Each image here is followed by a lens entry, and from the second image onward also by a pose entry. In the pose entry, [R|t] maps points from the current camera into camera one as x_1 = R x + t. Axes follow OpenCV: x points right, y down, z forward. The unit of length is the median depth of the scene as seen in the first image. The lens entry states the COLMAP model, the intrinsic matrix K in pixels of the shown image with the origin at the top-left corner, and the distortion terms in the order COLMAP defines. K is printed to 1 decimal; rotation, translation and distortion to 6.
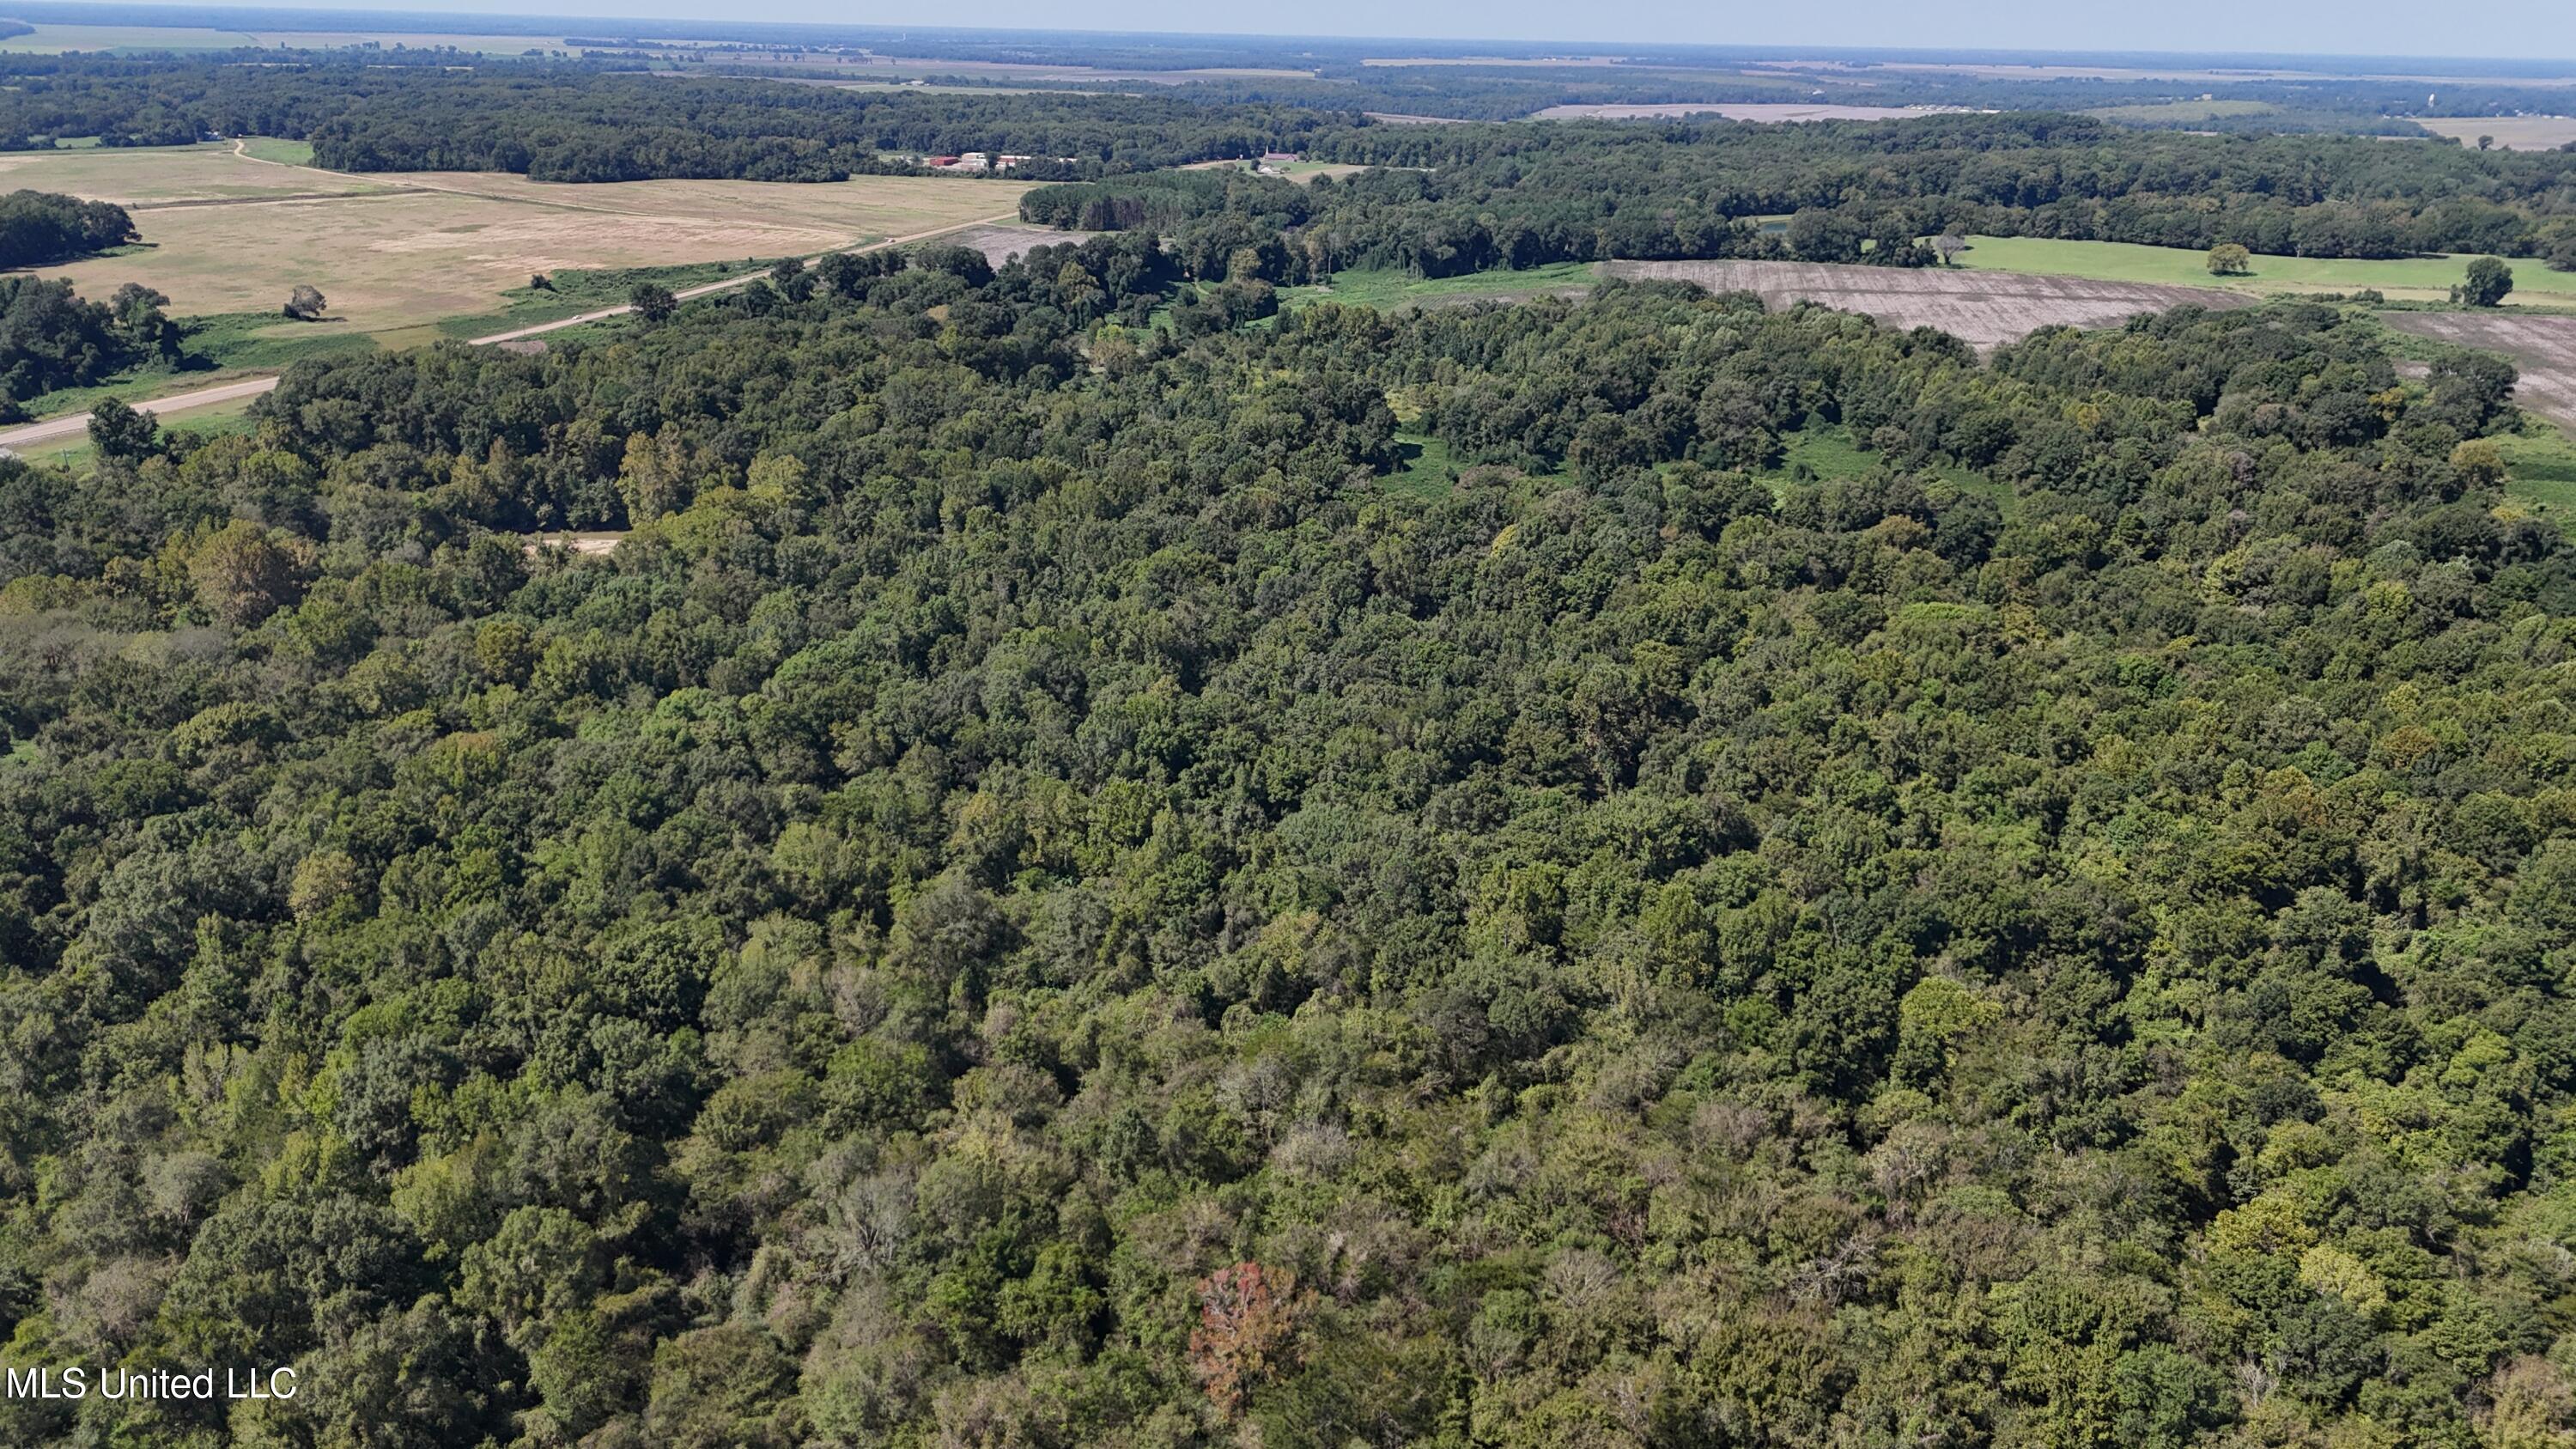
lens RADIAL K [[1869.3, 0, 1284.1], [0, 1869.3, 727.2], [0, 0, 1]] dist [0.066566, -0.063134]
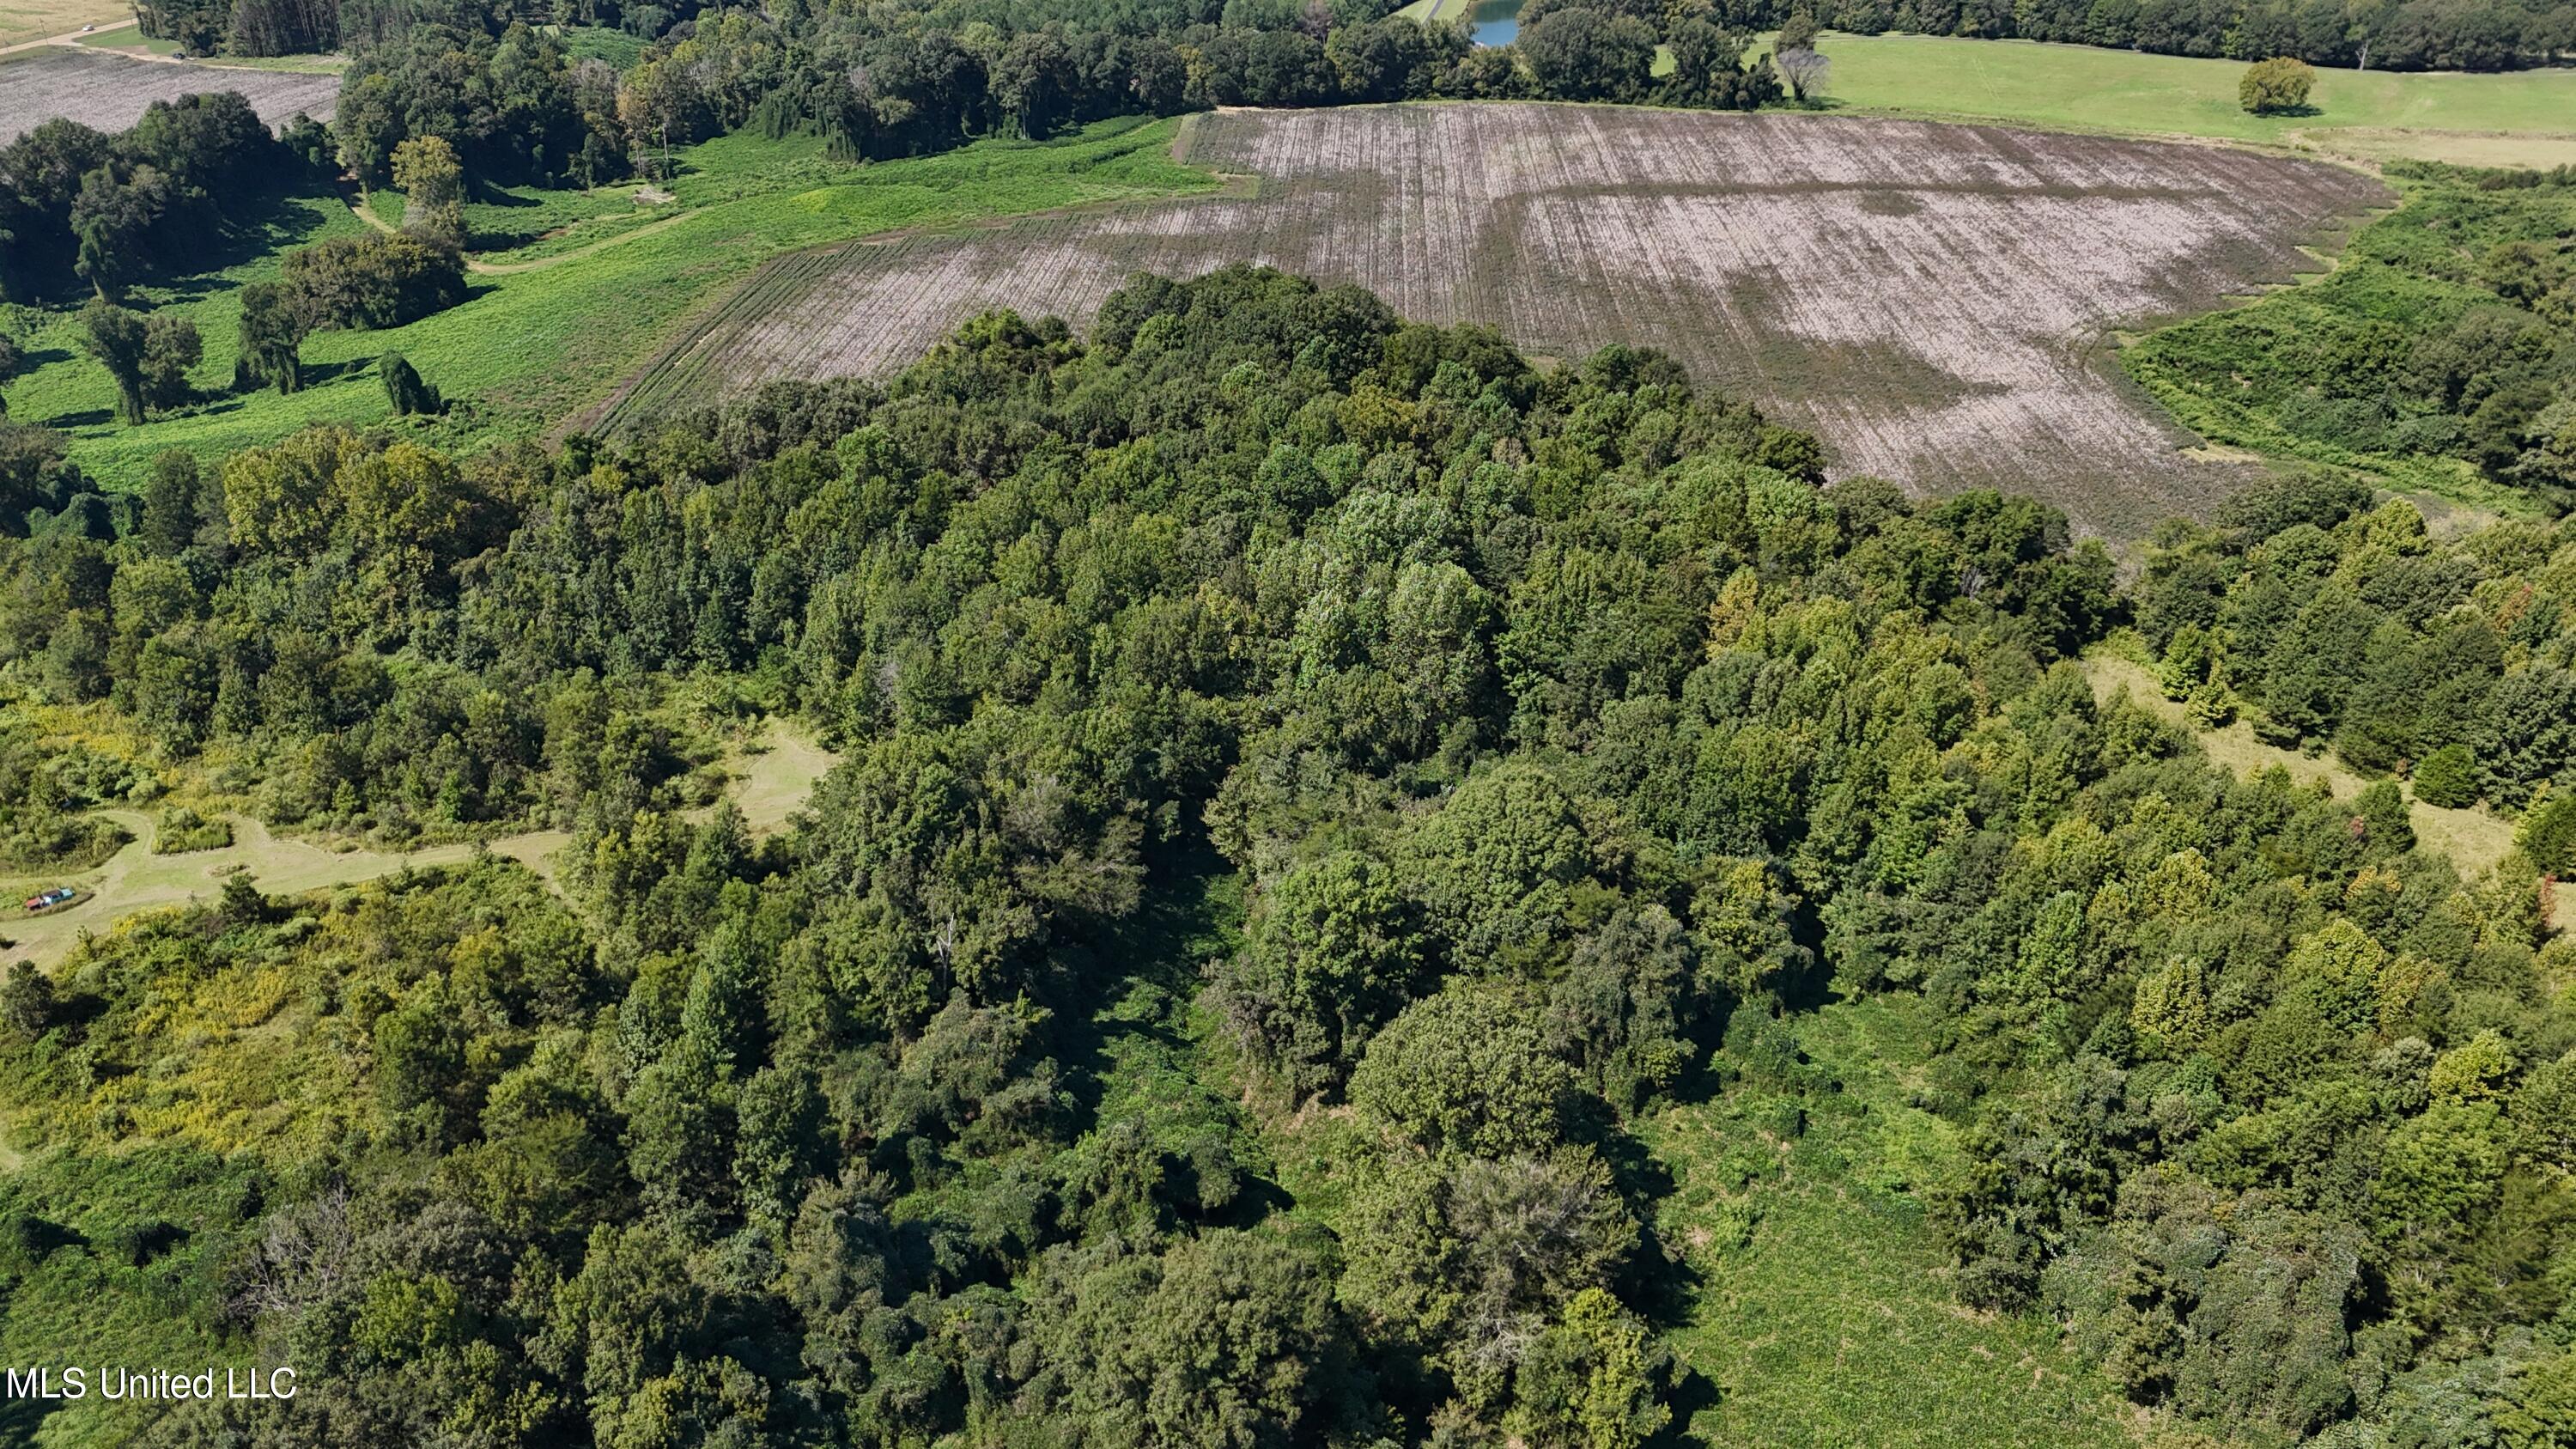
lens RADIAL K [[1869.3, 0, 1284.1], [0, 1869.3, 727.2], [0, 0, 1]] dist [0.066566, -0.063134]
pose [[0.987044, -0.080095, 0.139026, 0.103810], [0.059718, 0.987627, 0.145007, -0.149323], [-0.148920, -0.134826, 0.979615, 0.438018]]
